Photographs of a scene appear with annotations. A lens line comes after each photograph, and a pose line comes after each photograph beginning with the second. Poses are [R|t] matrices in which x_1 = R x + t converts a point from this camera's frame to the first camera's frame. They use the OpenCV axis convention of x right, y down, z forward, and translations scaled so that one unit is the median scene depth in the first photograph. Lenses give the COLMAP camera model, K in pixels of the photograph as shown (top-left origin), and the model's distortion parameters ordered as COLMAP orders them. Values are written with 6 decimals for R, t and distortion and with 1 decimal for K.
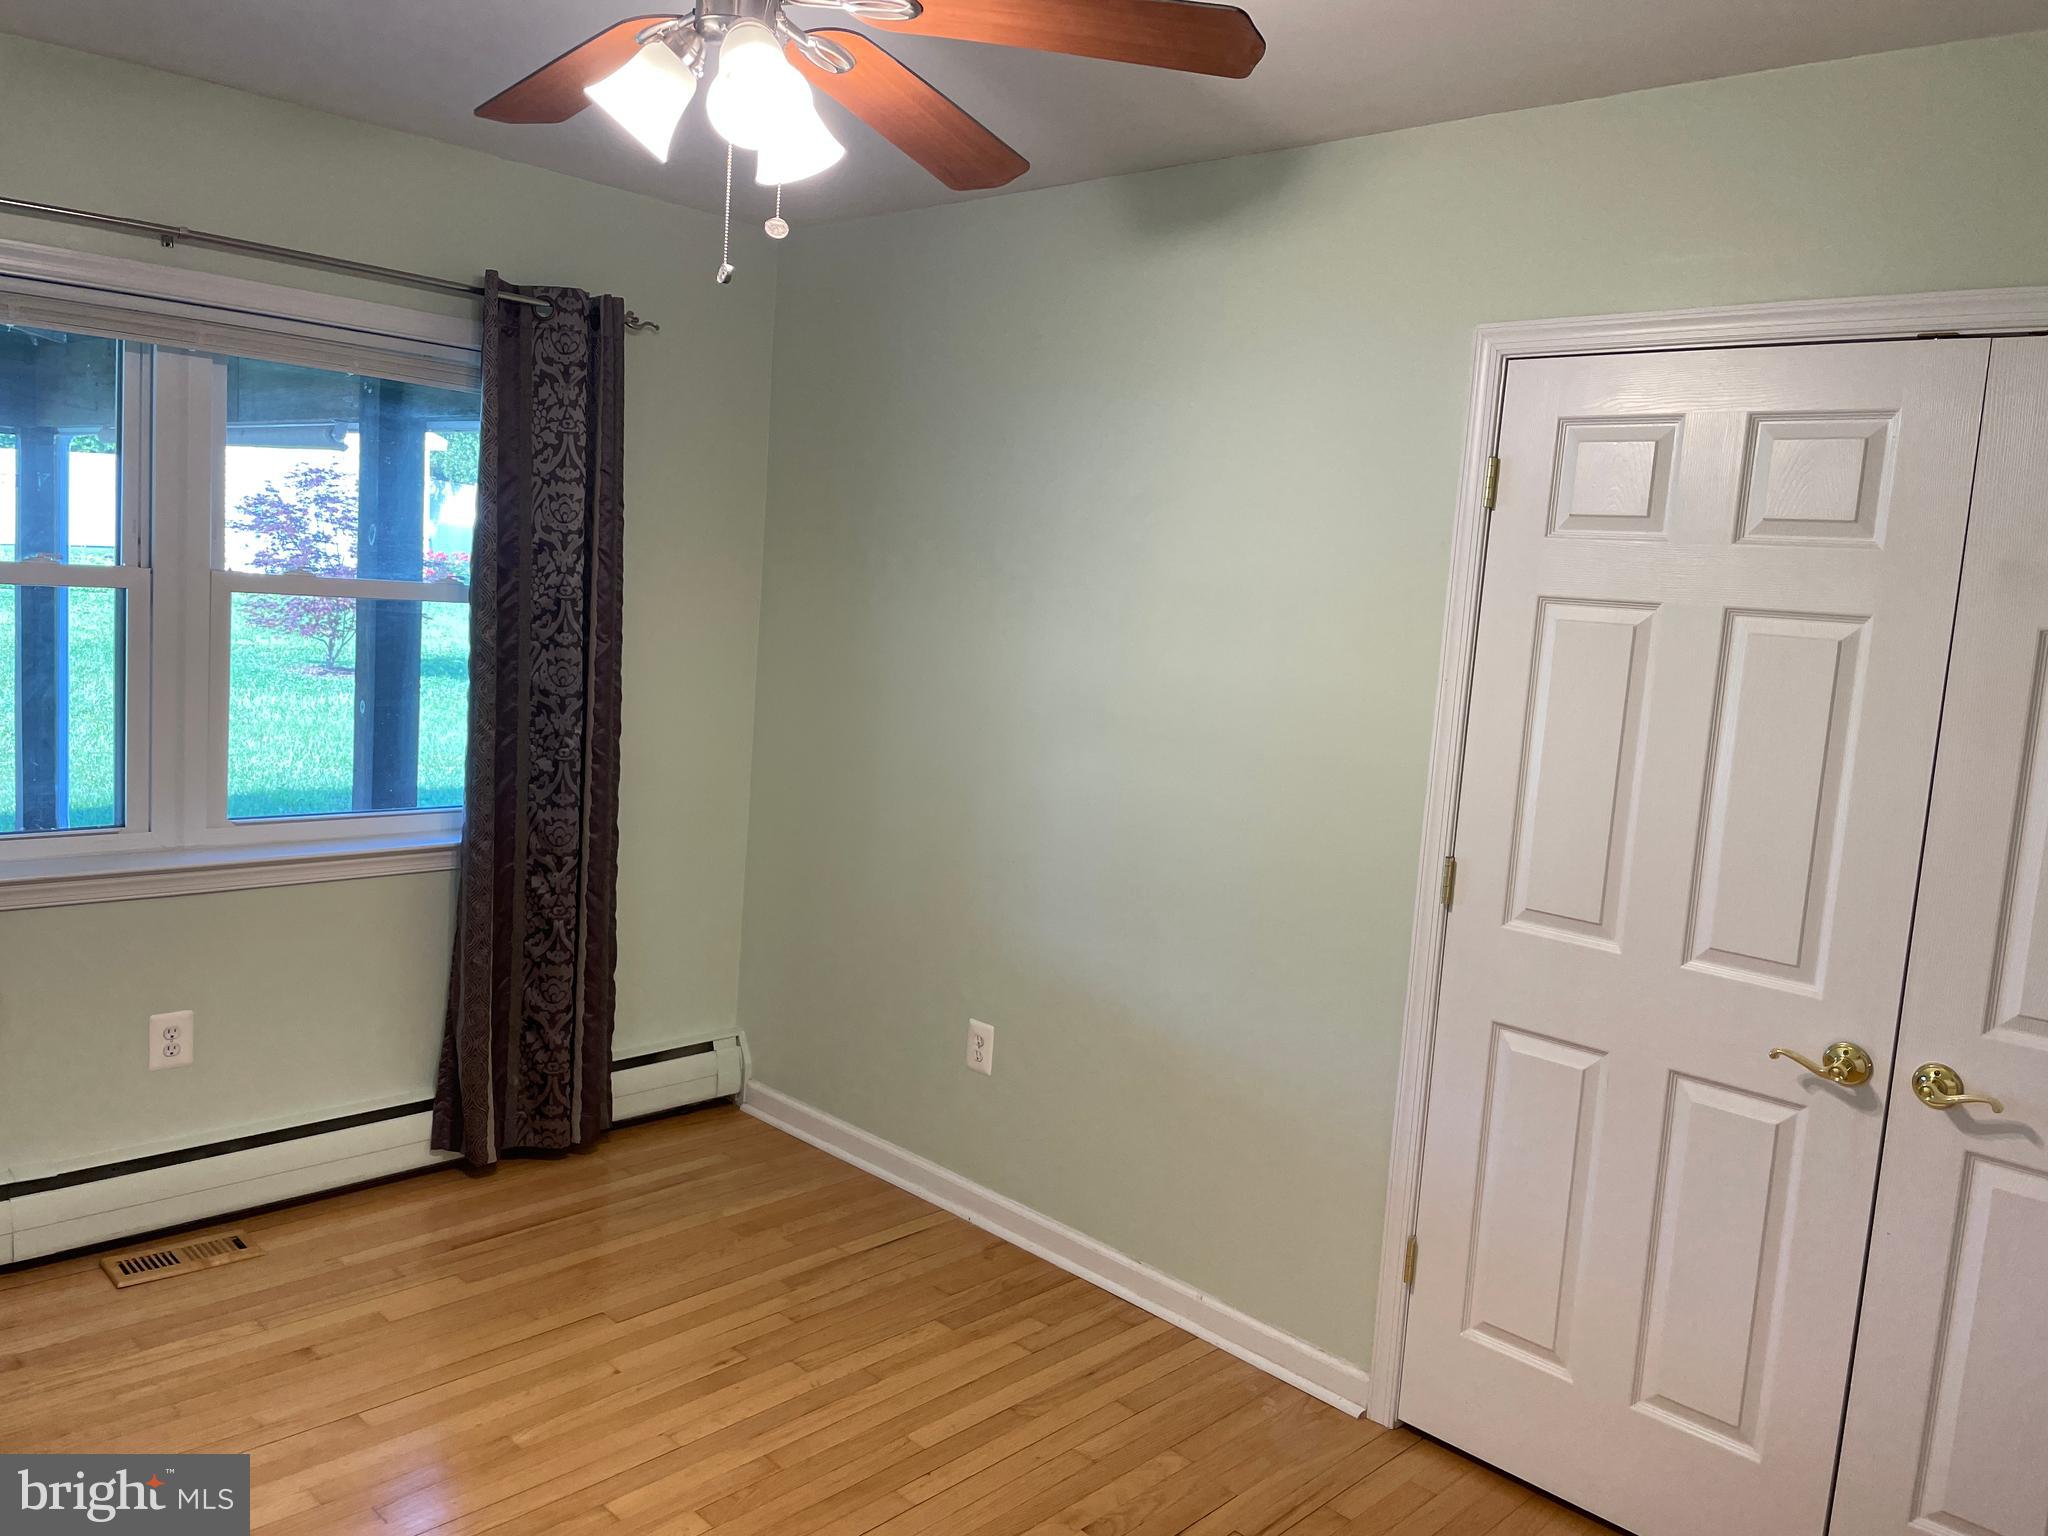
lens RADIAL K [[1547.8, 0, 1026.5], [0, 1547.8, 750.8], [0, 0, 1]] dist [0.052127, -0.049186]
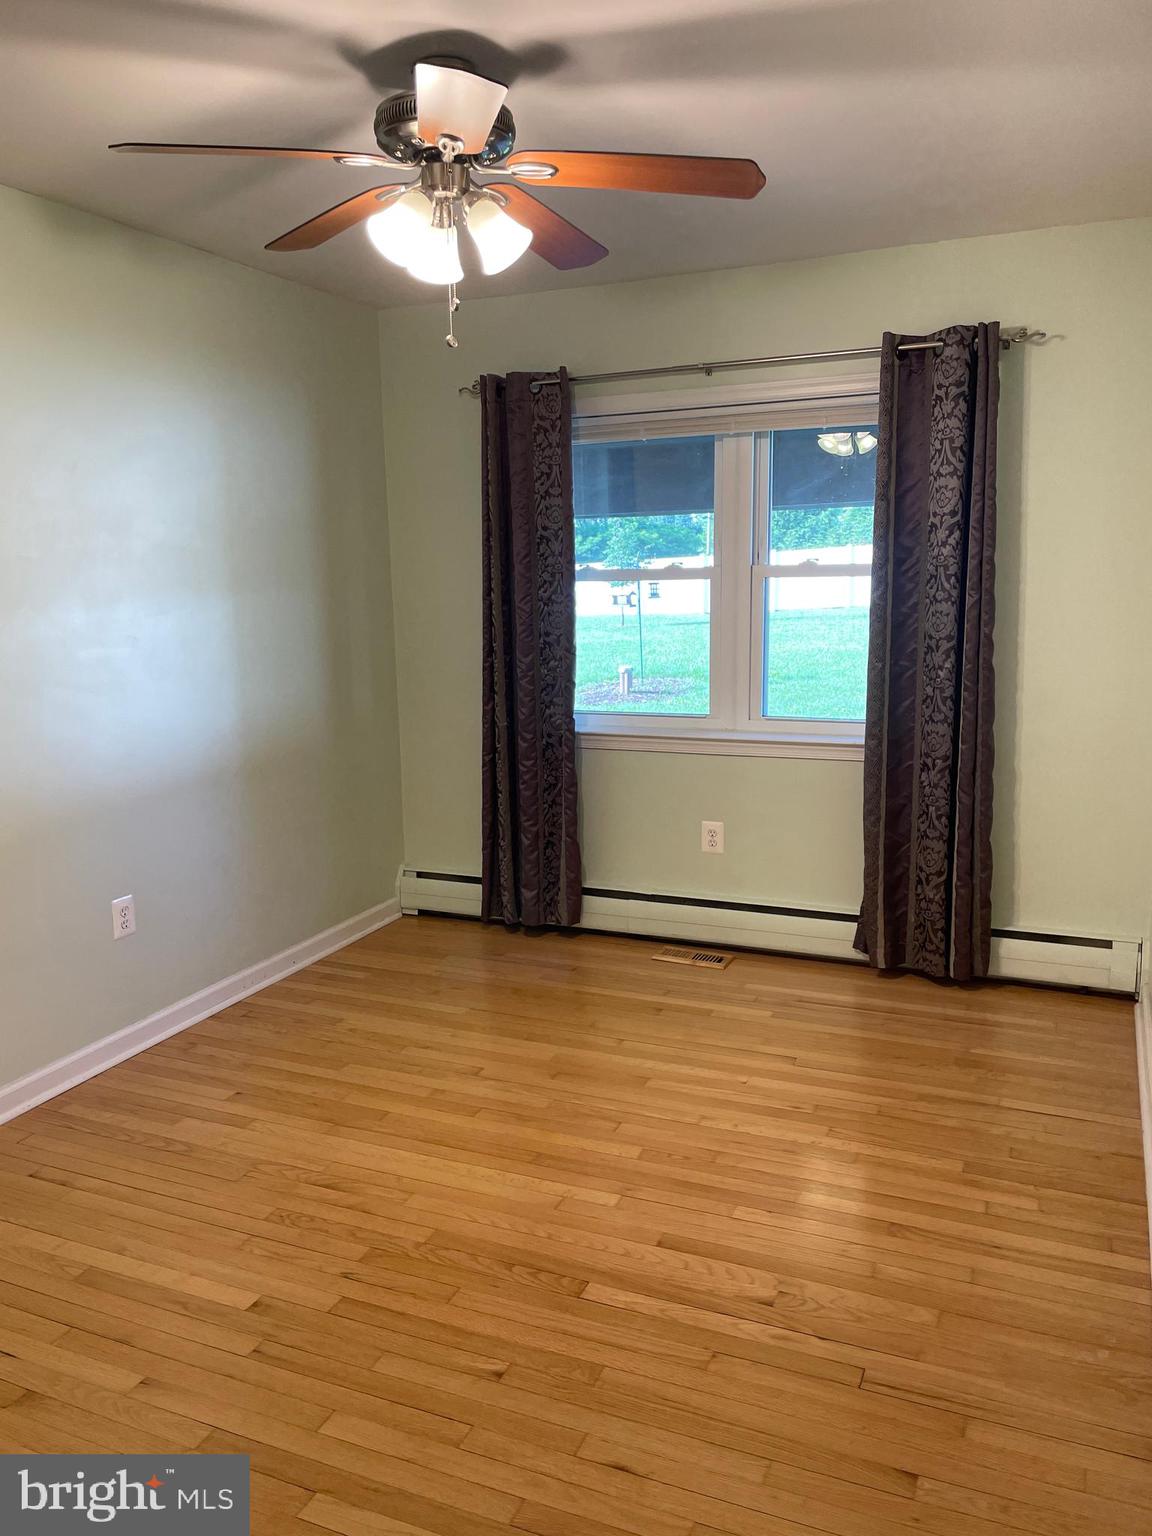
lens RADIAL K [[1160.9, 0, 571.5], [0, 1160.9, 780.2], [0, 0, 1]] dist [0.052127, -0.049186]
pose [[0.353423, 0.092665, -0.930863, 0.543666], [-0.064460, 0.995129, 0.074589, 0.031448], [0.933240, 0.033642, 0.357675, 0.351601]]
